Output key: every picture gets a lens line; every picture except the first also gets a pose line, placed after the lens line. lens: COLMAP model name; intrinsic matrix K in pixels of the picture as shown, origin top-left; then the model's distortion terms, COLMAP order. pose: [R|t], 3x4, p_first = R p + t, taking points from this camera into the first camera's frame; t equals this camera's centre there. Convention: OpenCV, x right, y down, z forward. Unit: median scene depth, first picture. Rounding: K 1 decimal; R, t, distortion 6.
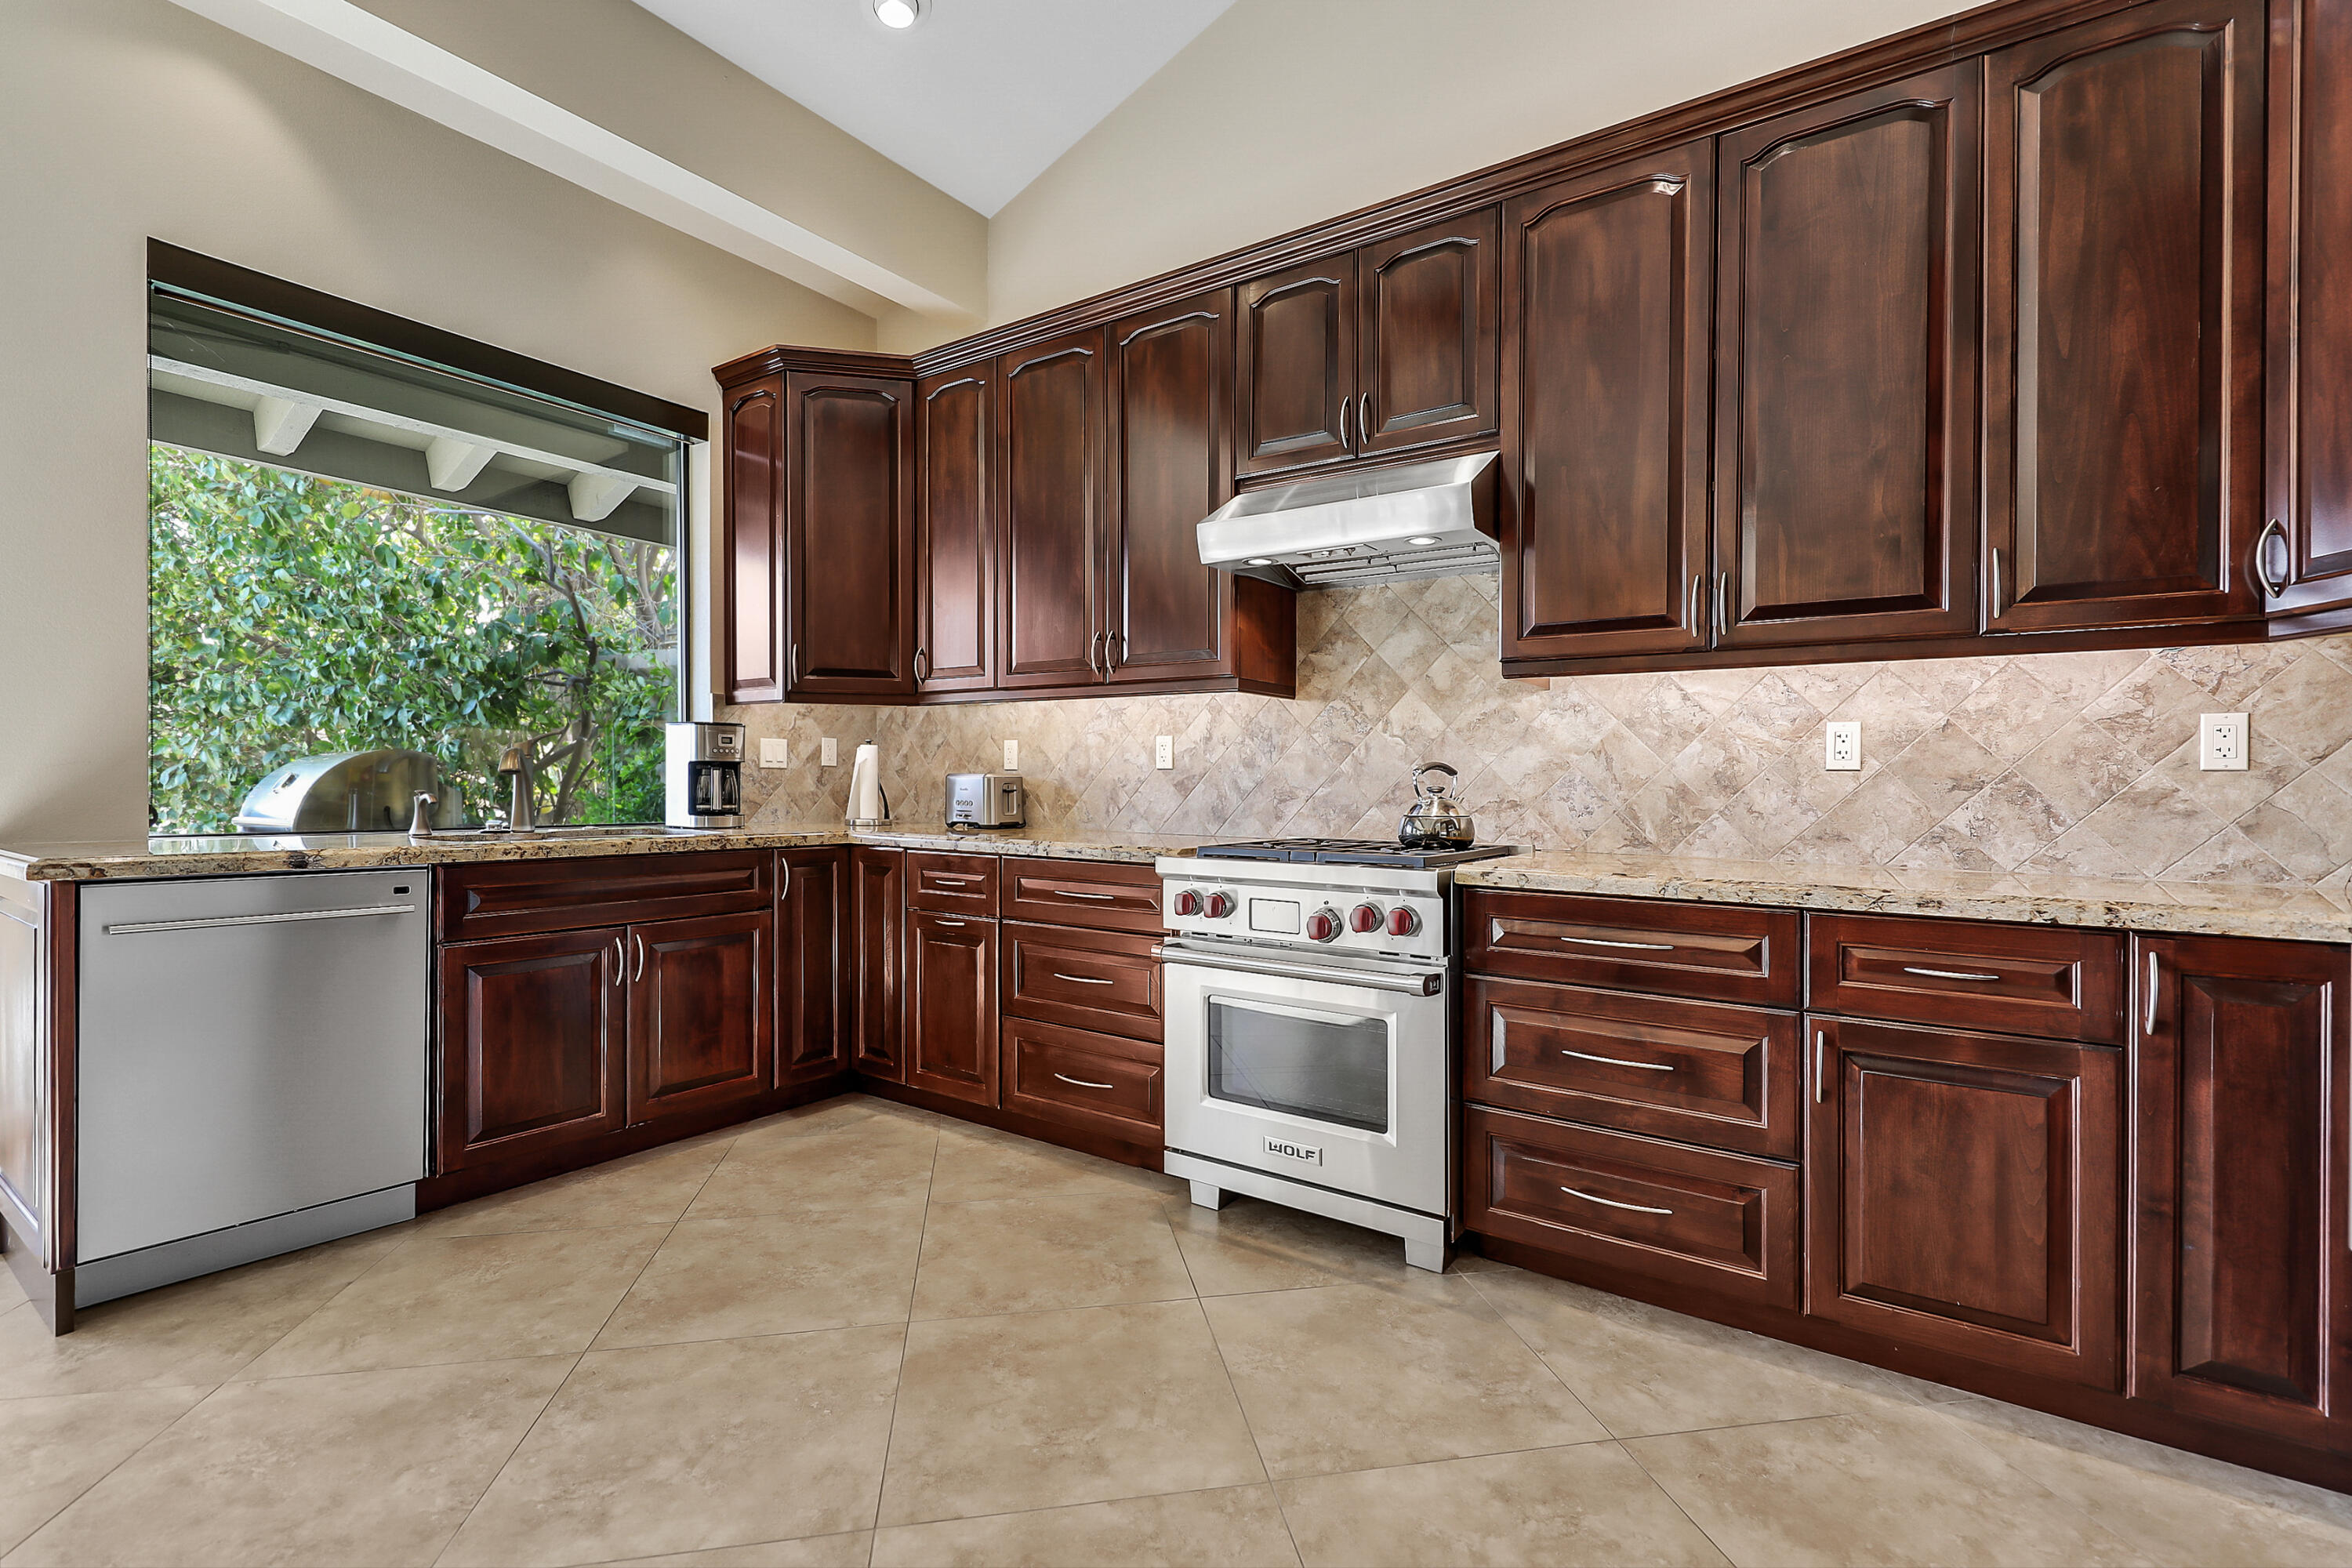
lens RADIAL K [[1033.0, 0, 1170.5], [0, 1033.0, 793.2], [0, 0, 1]] dist [0.009225, 0.000249]
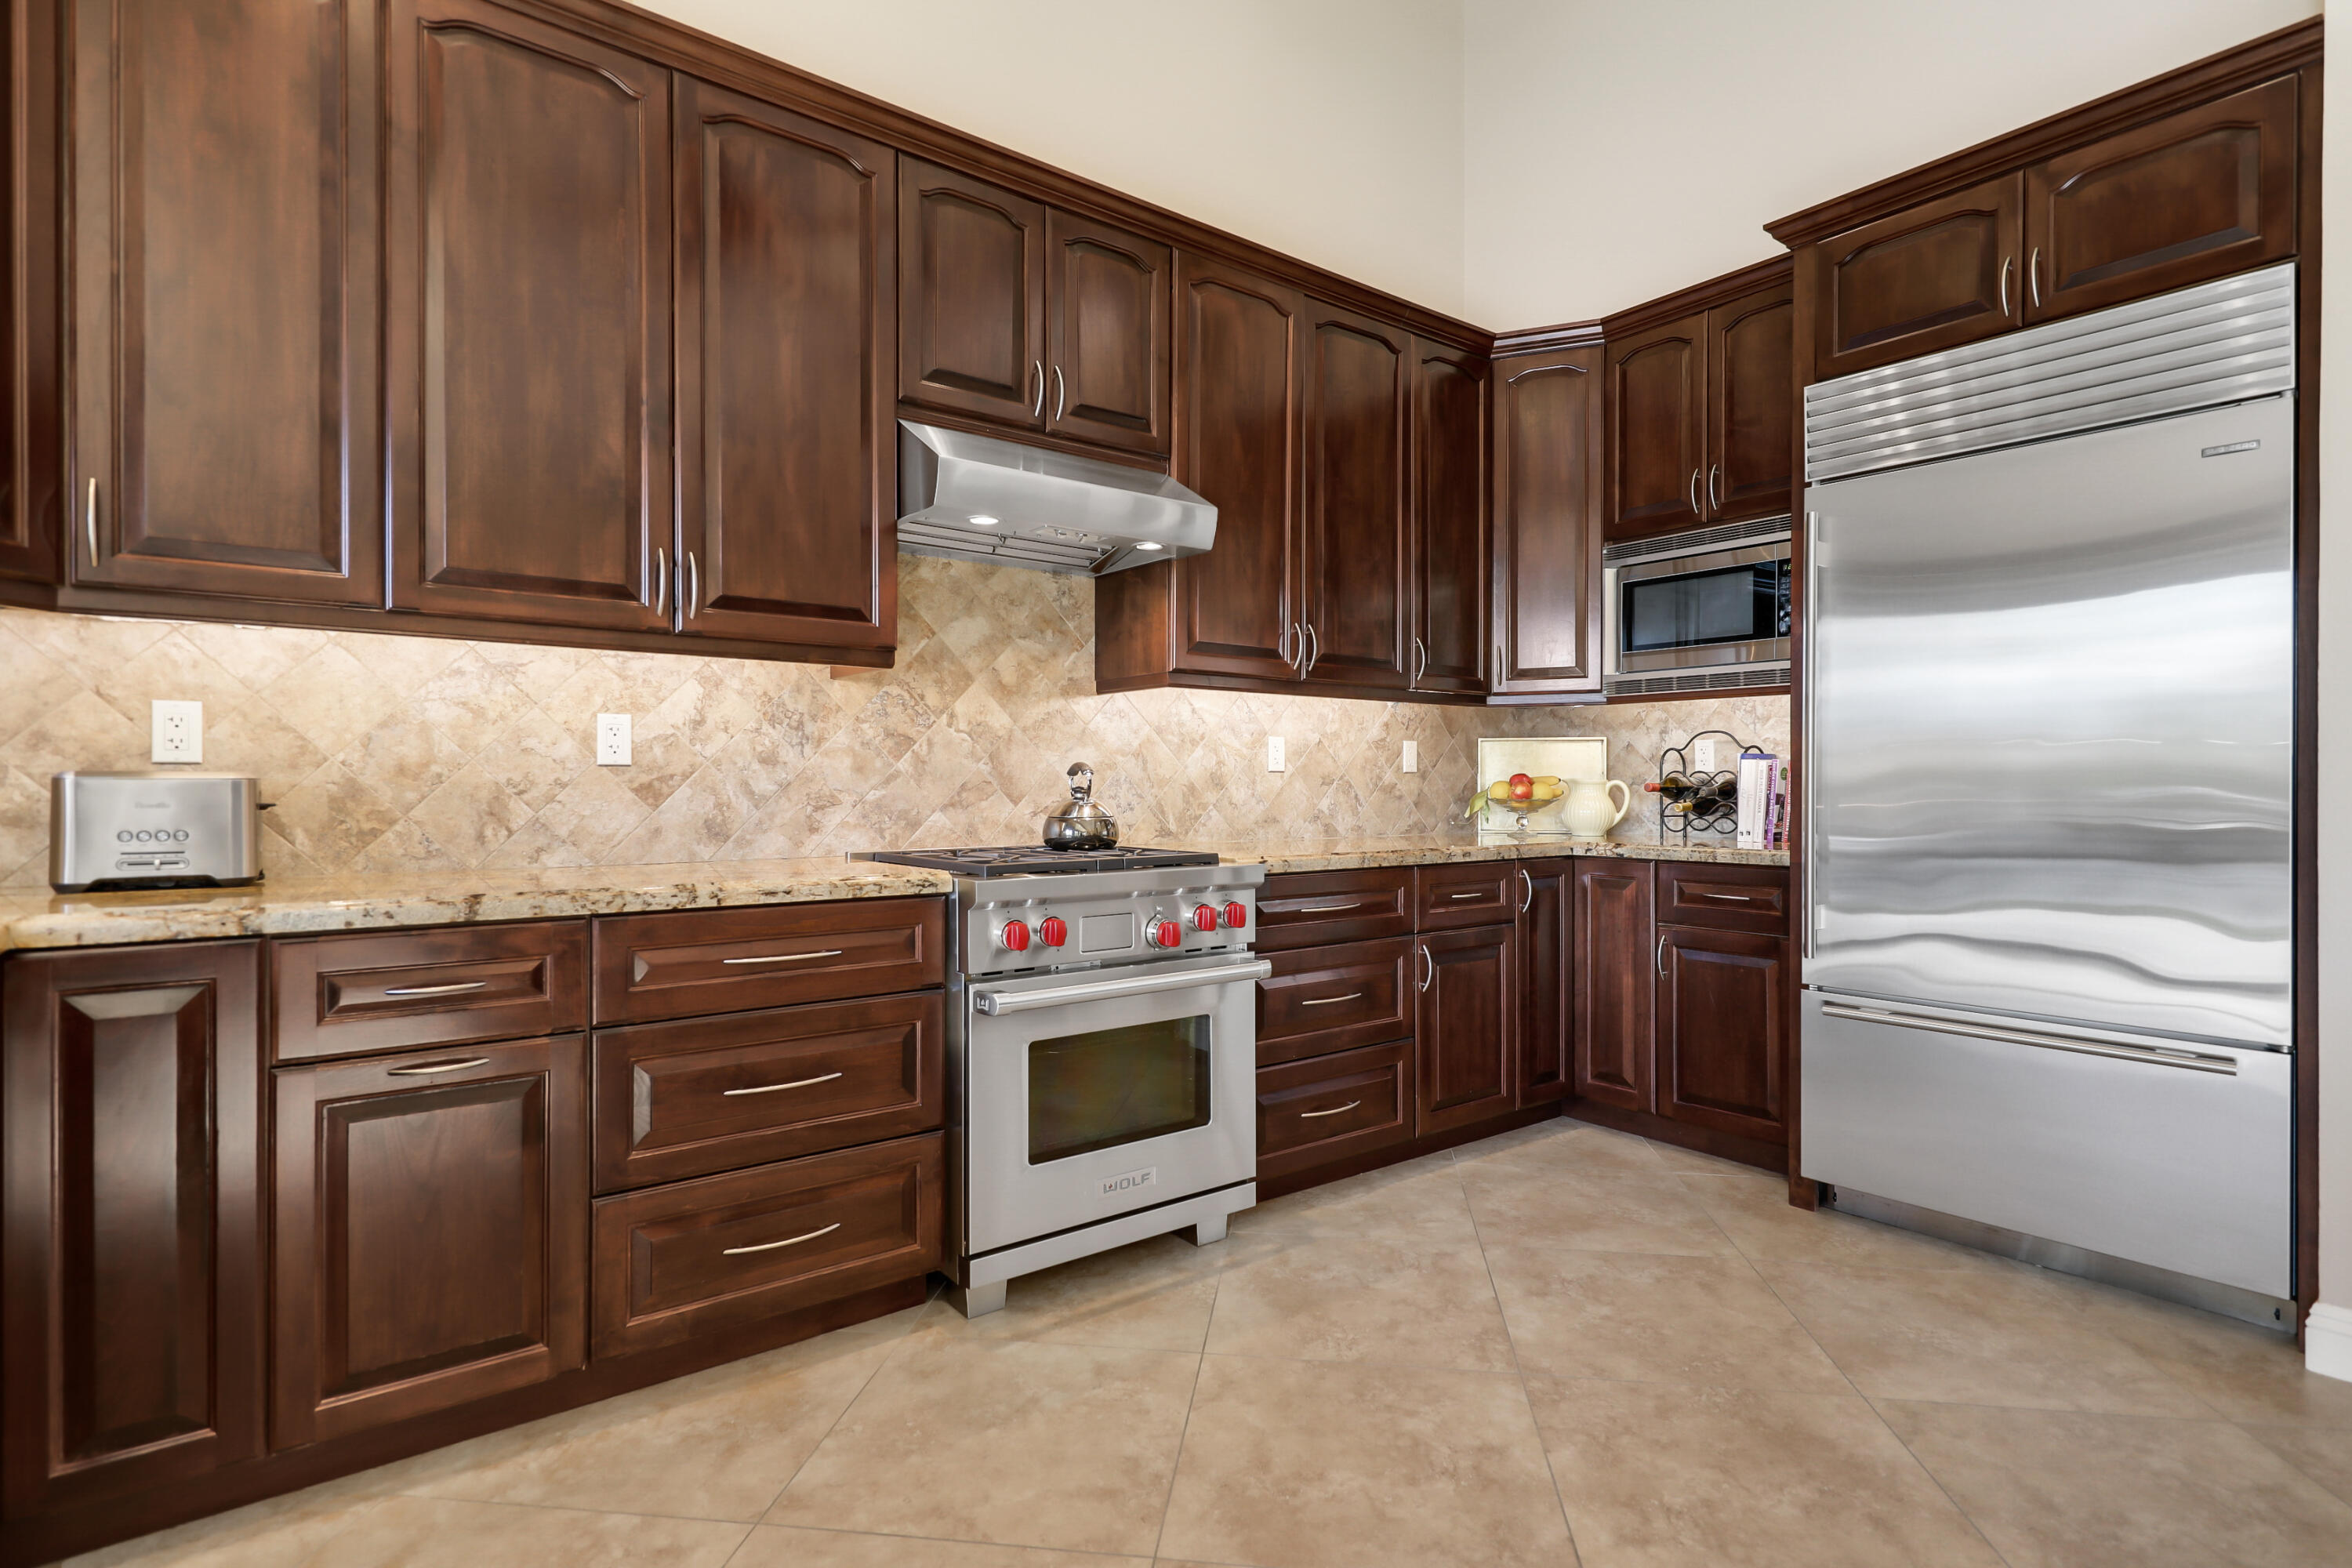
lens RADIAL K [[1179.5, 0, 1157.9], [0, 1179.5, 778.4], [0, 0, 1]] dist [0.012844, -0.000139]
pose [[0.309891, -0.002640, 0.950768, -0.772721], [0.015384, 0.999879, -0.002237, -0.010256], [-0.950647, 0.015320, 0.309895, 0.567064]]
